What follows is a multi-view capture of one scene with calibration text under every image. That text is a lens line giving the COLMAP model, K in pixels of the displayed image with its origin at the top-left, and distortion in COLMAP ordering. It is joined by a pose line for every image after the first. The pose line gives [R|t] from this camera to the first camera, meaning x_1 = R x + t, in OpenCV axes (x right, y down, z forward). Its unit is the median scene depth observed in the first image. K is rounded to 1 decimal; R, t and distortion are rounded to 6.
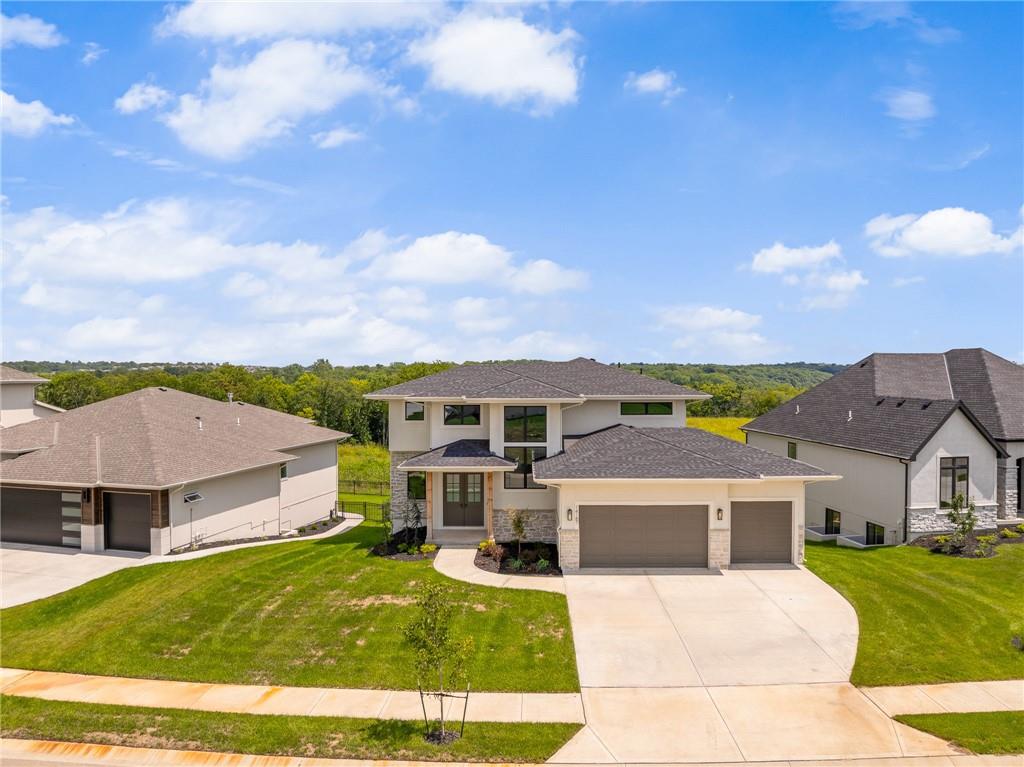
lens RADIAL K [[731.5, 0, 515.4], [0, 731.5, 380.4], [0, 0, 1]] dist [-0.044429, 0.009691]
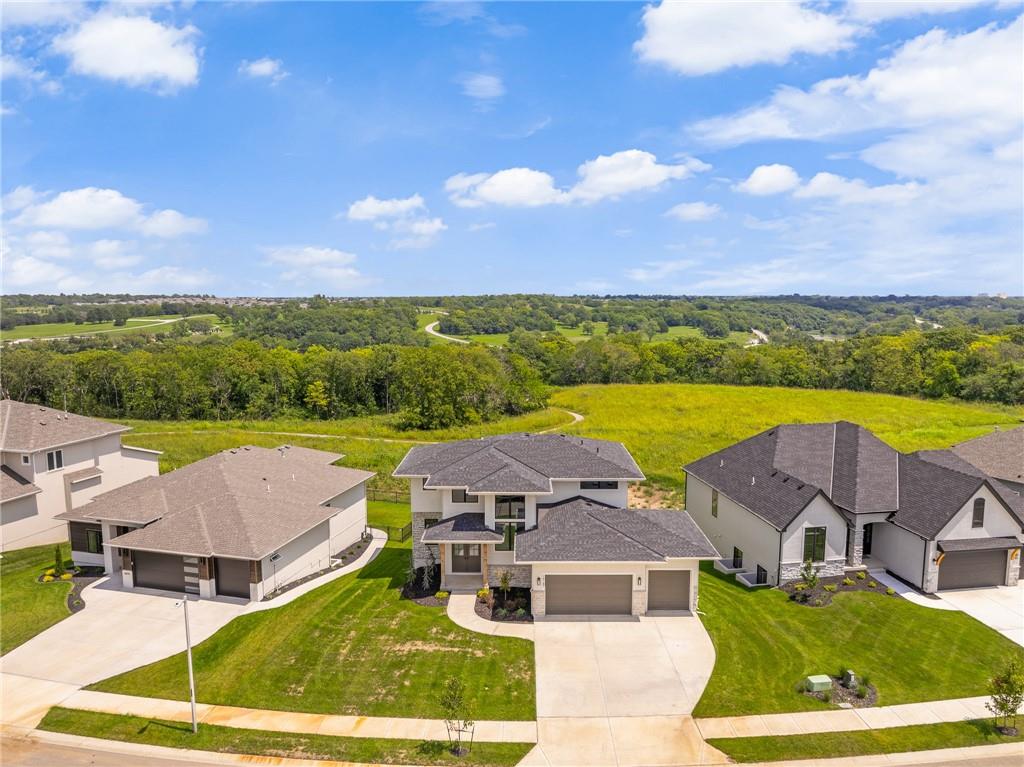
lens RADIAL K [[731.5, 0, 515.4], [0, 731.5, 380.4], [0, 0, 1]] dist [-0.044429, 0.009691]
pose [[0.999984, -0.000622, 0.005709, 0.017025], [0.000052, 0.995050, 0.099379, -0.339781], [-0.005743, -0.099377, 0.995033, -0.400583]]
